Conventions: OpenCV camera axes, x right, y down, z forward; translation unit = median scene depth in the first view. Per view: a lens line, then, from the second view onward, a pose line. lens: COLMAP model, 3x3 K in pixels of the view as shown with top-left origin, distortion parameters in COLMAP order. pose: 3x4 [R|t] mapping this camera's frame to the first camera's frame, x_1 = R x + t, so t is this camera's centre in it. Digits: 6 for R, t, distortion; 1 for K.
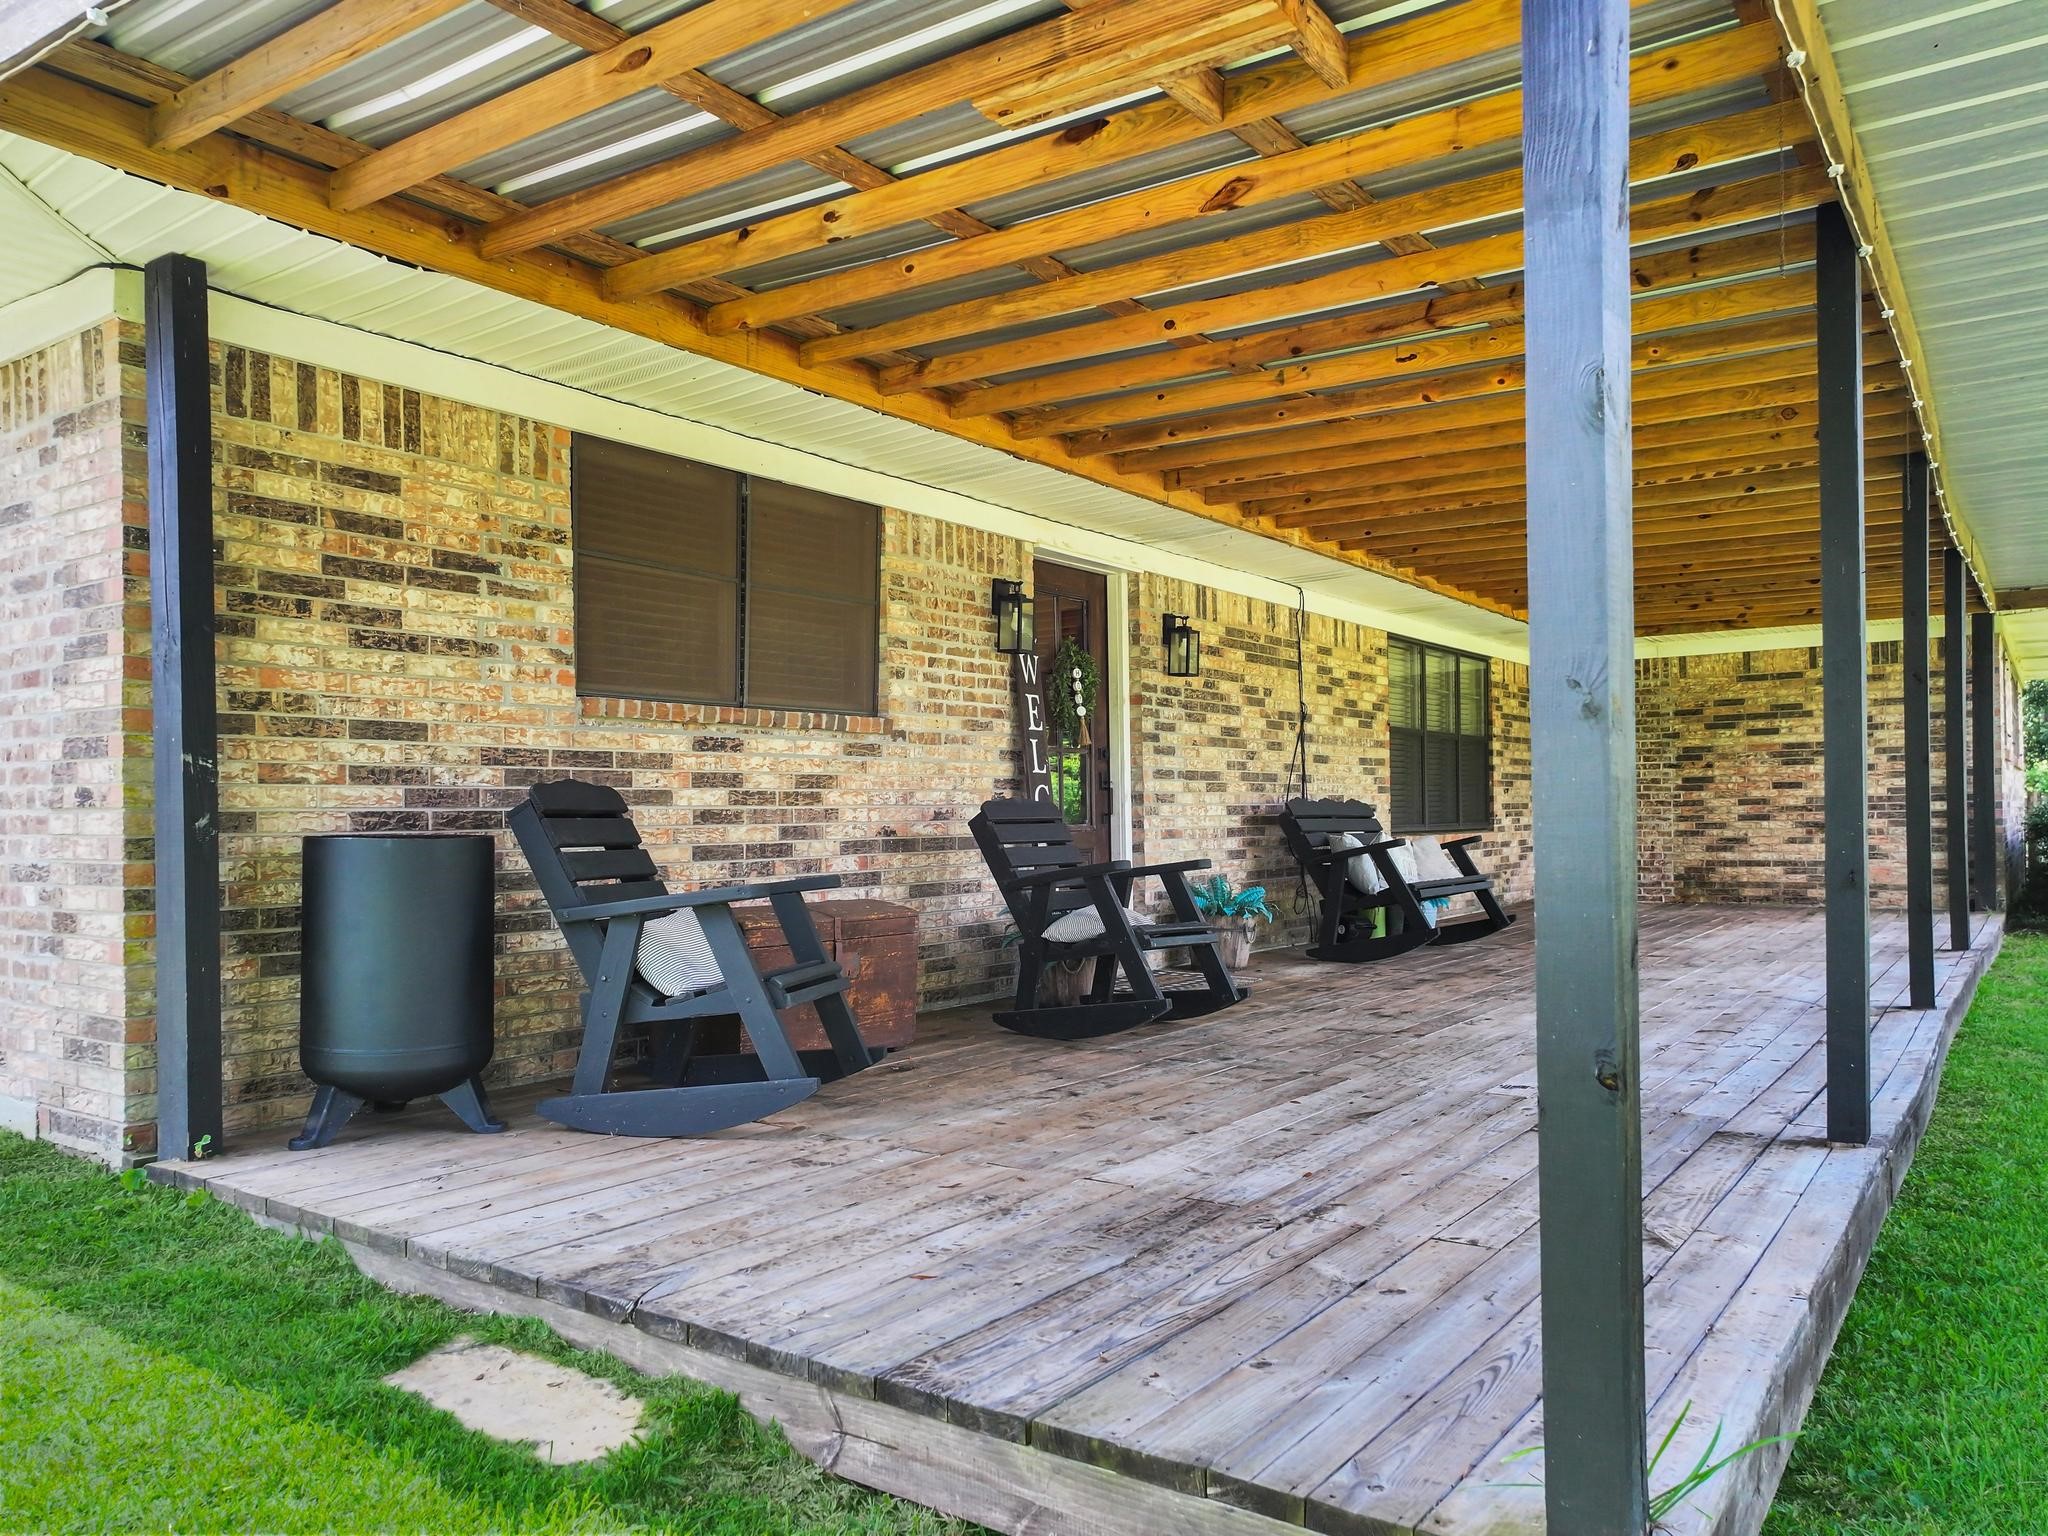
lens RADIAL K [[1492.5, 0, 1026.7], [0, 1492.5, 809.7], [0, 0, 1]] dist [0.008610, 0.002209]
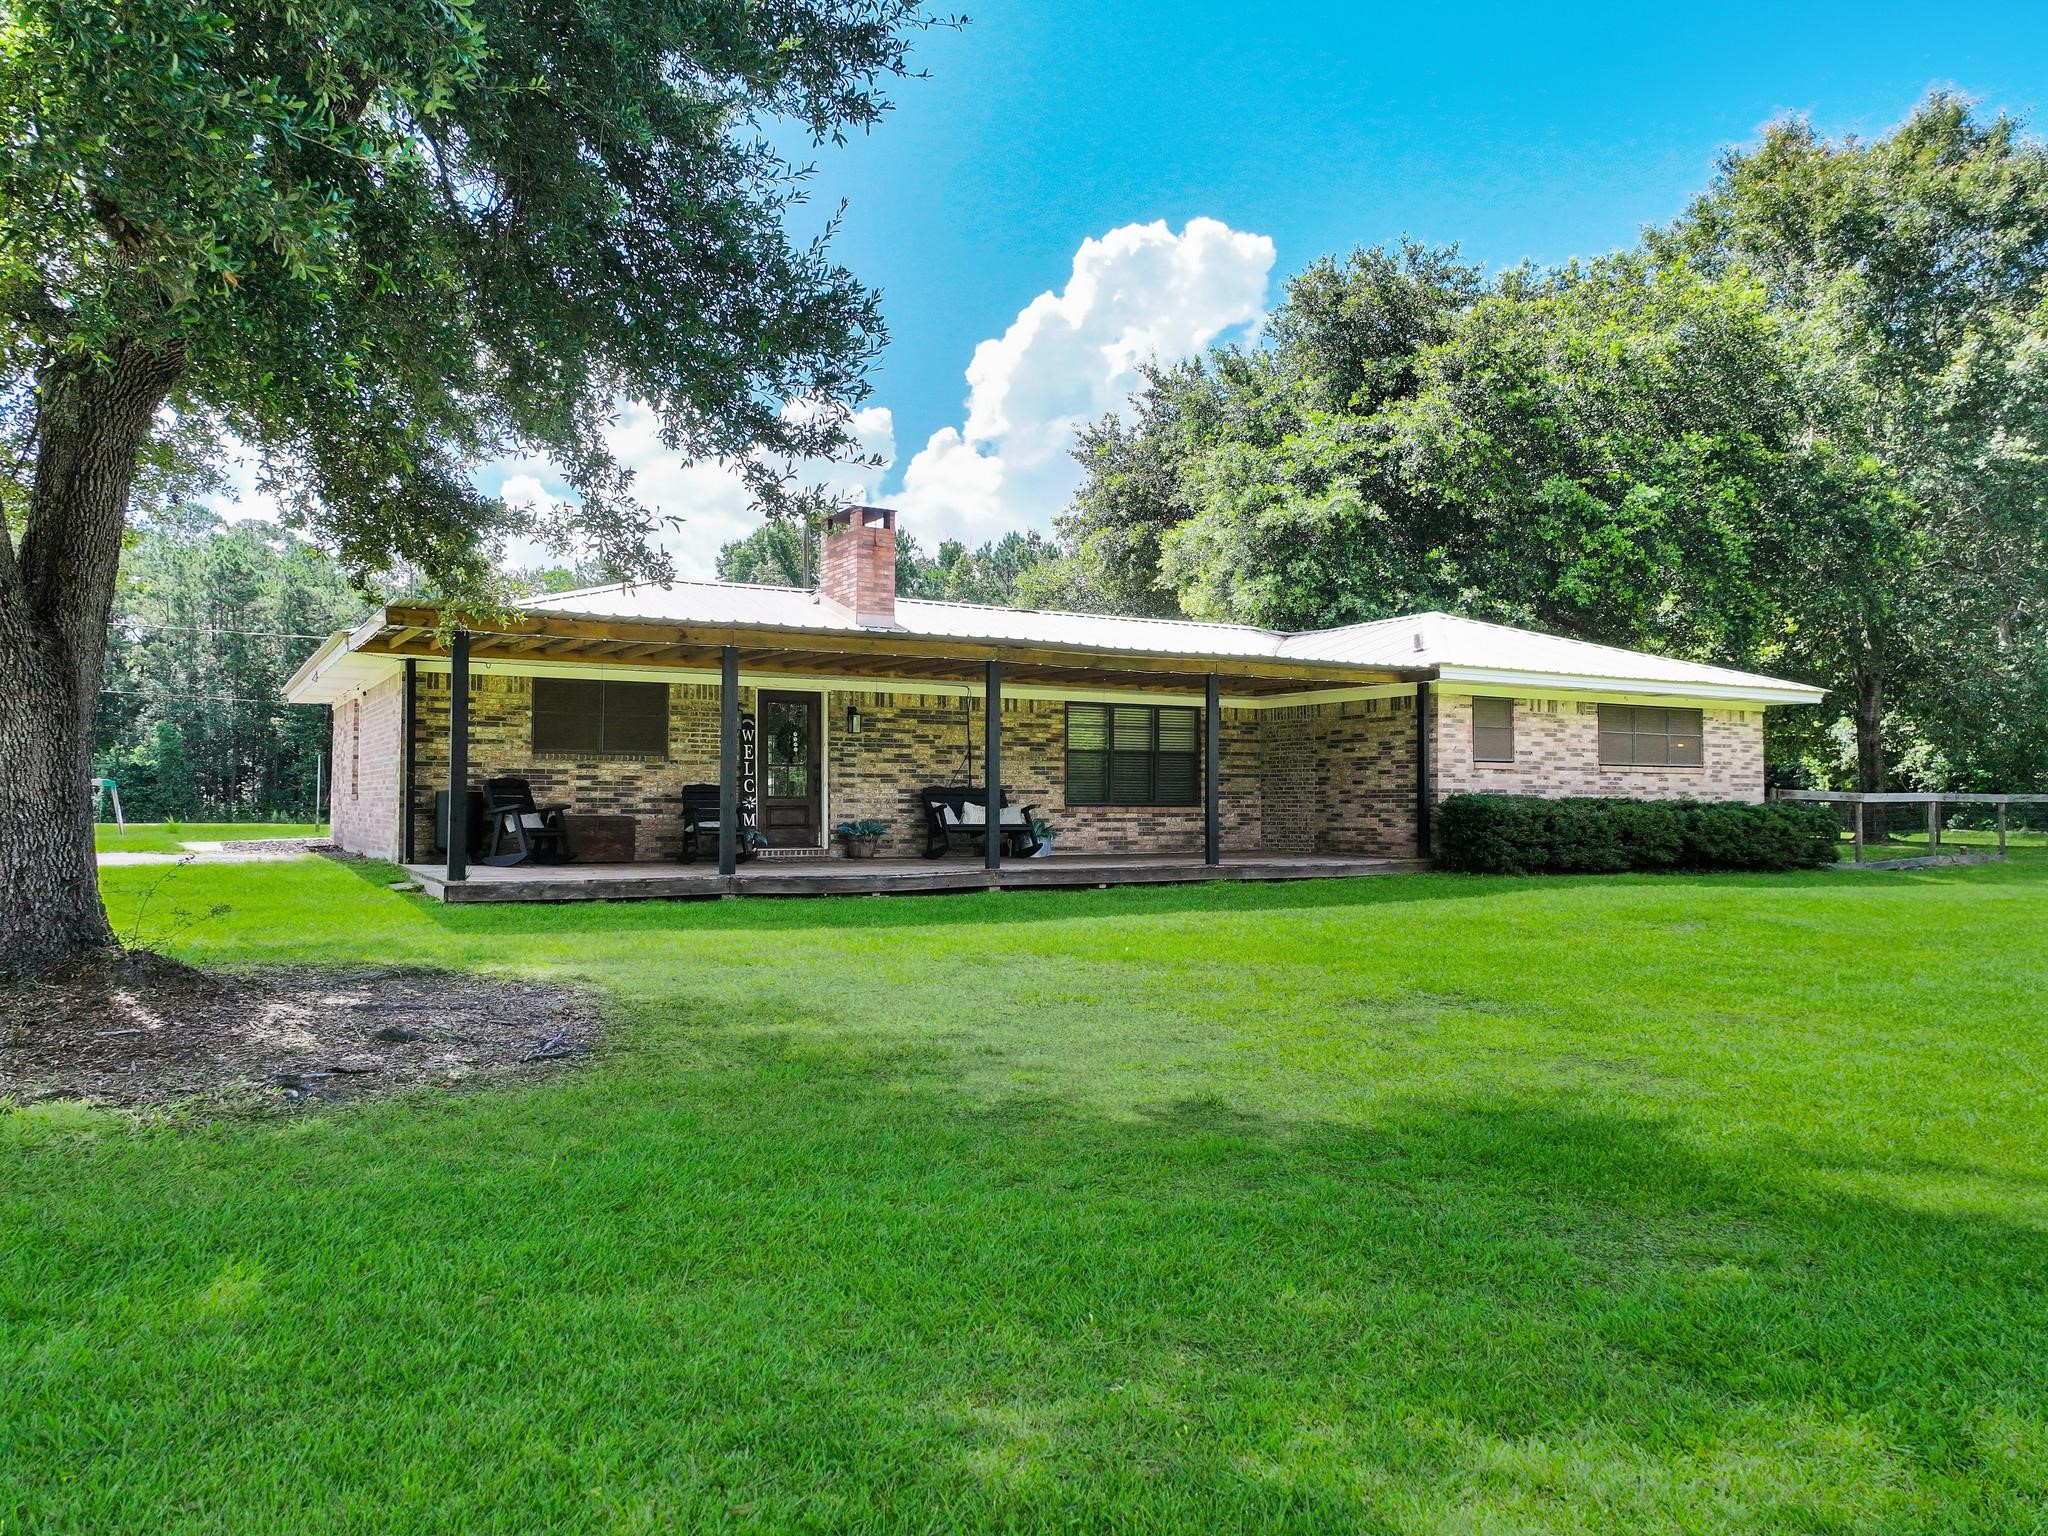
lens RADIAL K [[1447.1, 0, 1025.4], [0, 1447.1, 767.4], [0, 0, 1]] dist [0.003325, 0.002478]
pose [[0.900651, 0.005564, -0.434508, 1.742476], [-0.013899, 0.999775, -0.016008, -0.004216], [0.434321, 0.020457, 0.900526, -1.217297]]
